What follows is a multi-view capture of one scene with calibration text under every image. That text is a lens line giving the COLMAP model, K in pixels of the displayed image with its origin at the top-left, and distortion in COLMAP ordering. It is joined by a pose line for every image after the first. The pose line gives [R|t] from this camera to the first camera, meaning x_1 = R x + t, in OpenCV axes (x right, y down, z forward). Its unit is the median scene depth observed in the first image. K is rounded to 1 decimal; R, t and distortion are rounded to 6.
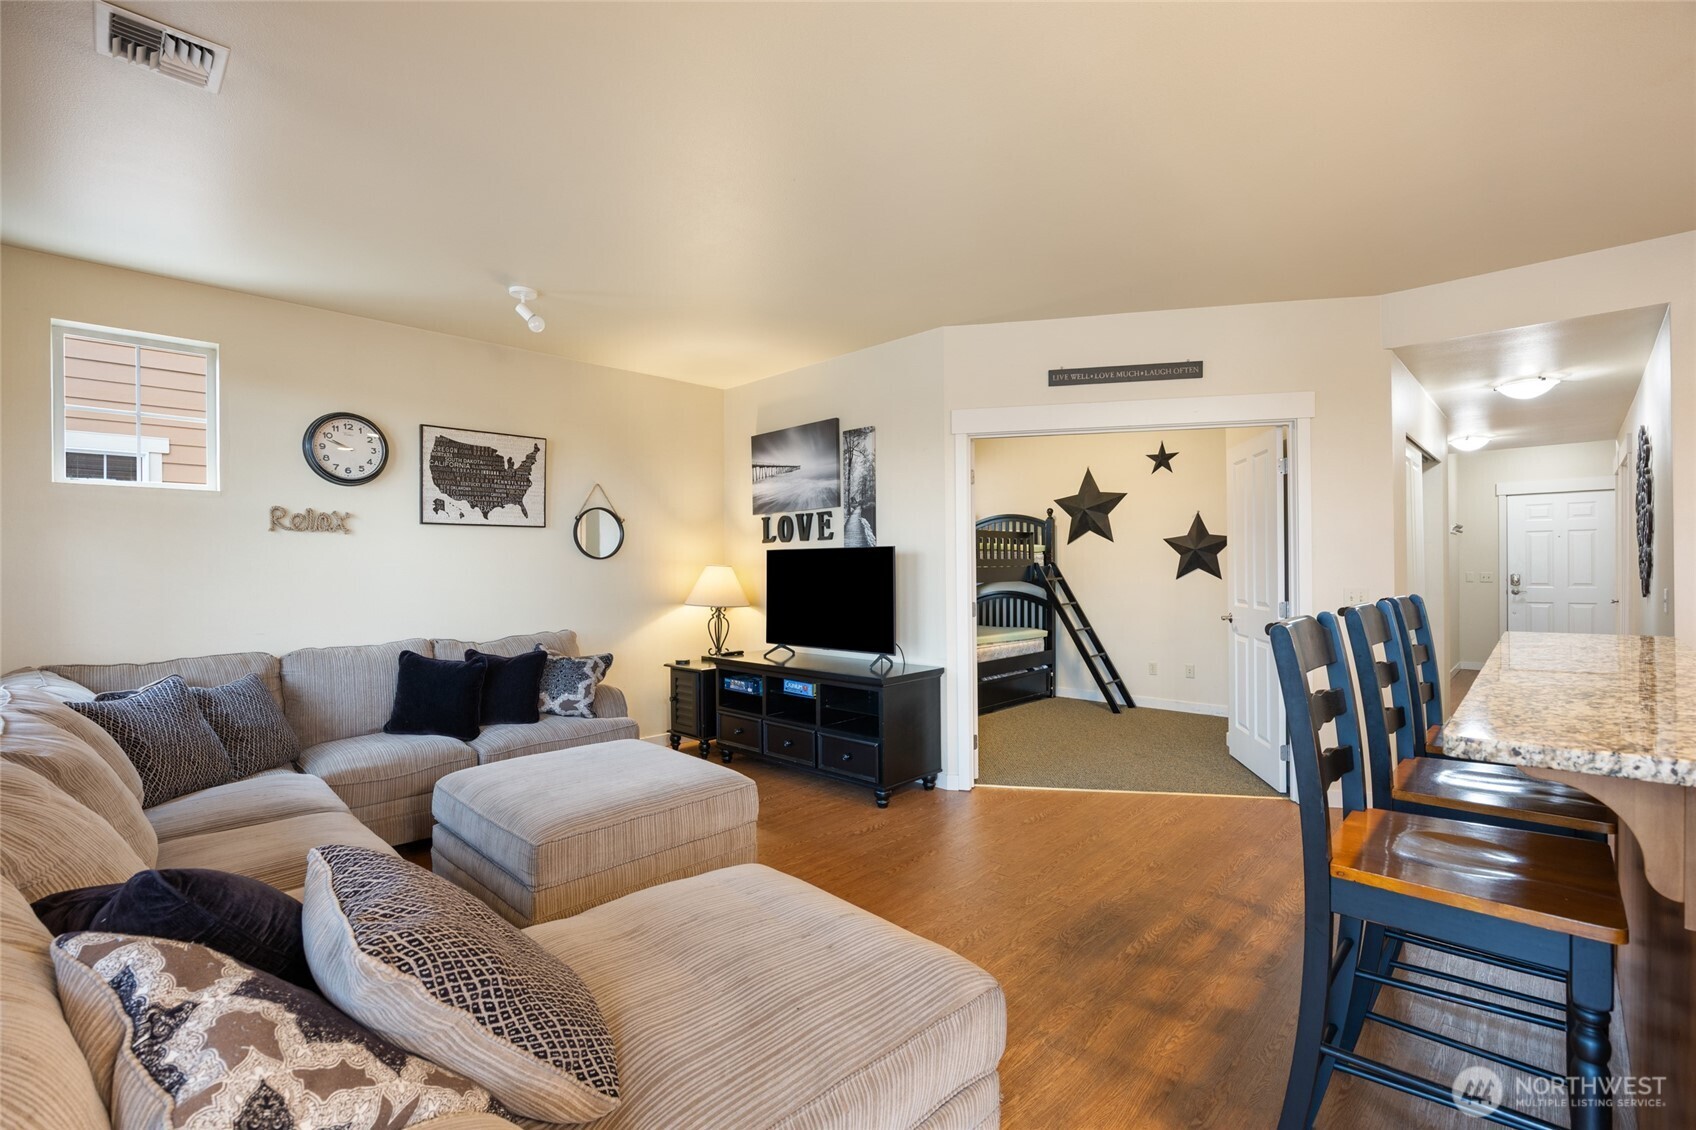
lens RADIAL K [[753.8, 0, 848.0], [0, 753.8, 565.0], [0, 0, 1]] dist [0.000876, -0.000015]
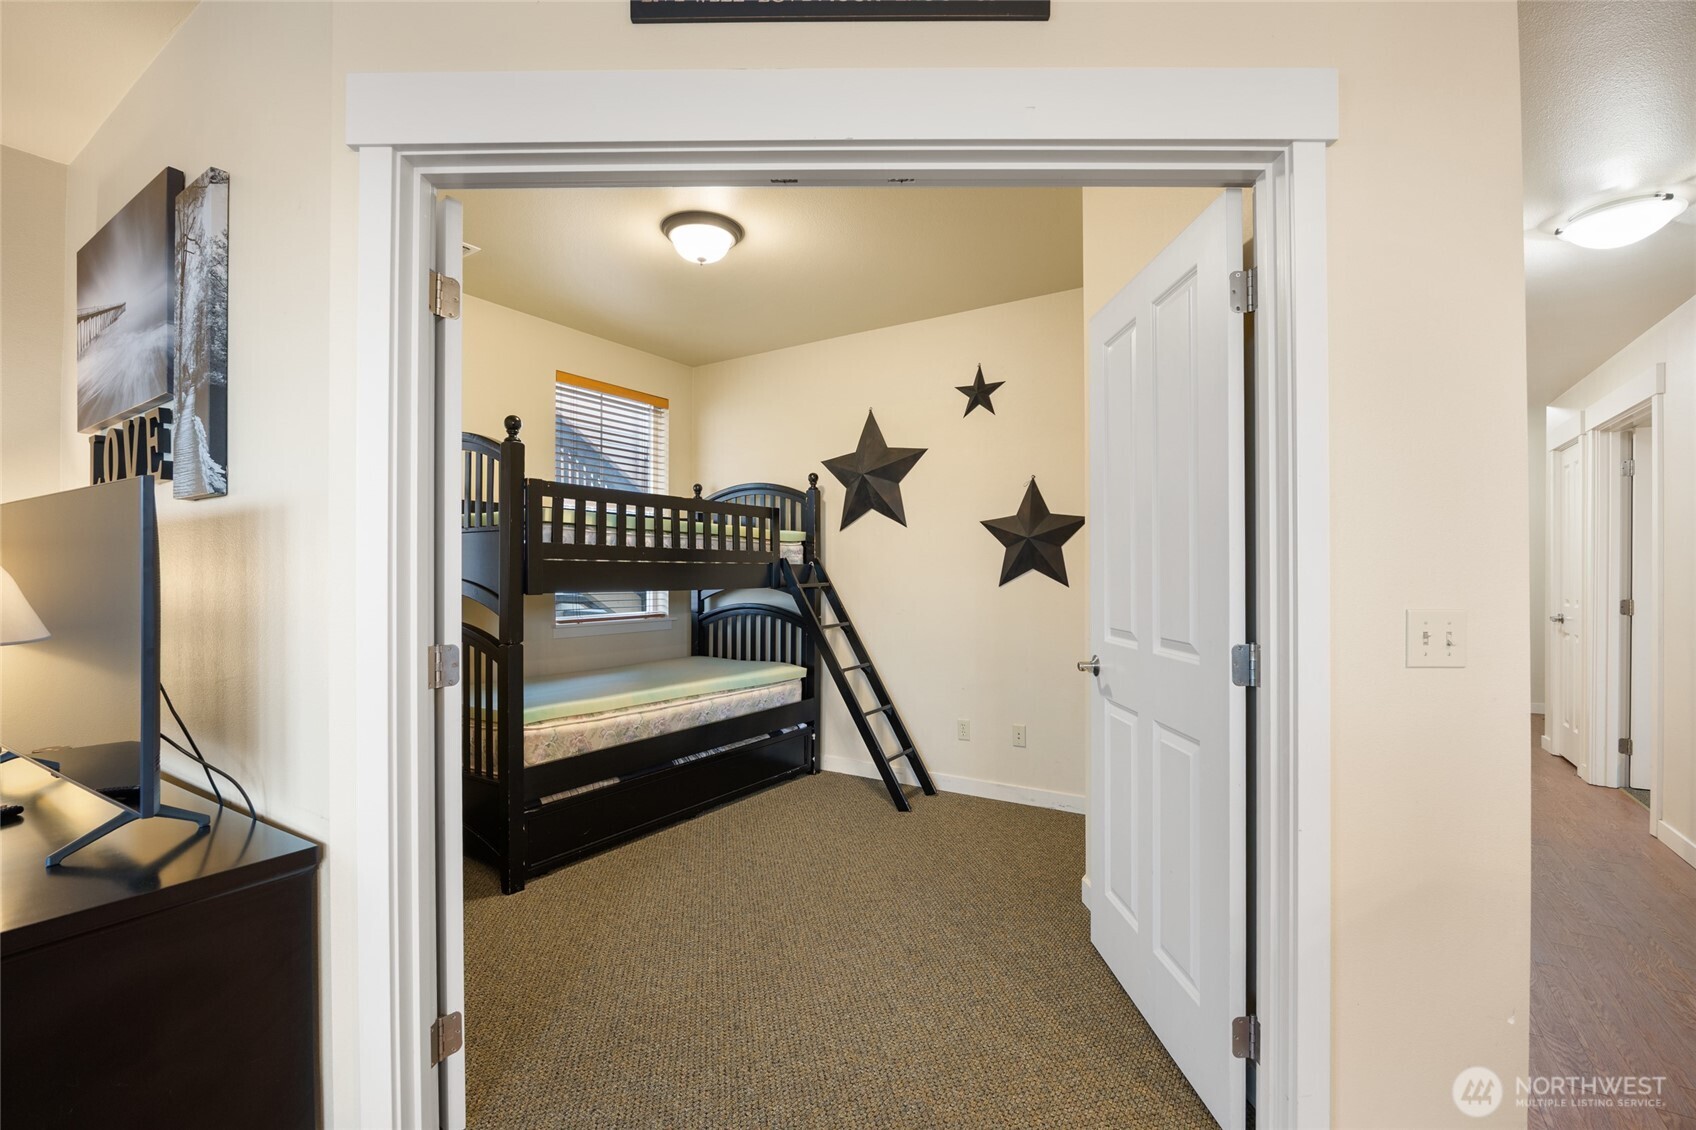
lens RADIAL K [[735.6, 0, 848.0], [0, 735.6, 565.0], [0, 0, 1]] dist [-0.010777, -0.000183]
pose [[0.981626, 0.011388, 0.190474, 0.187906], [-0.009337, 0.999888, -0.011664, 0.008813], [-0.190586, 0.009671, 0.981623, 0.408866]]
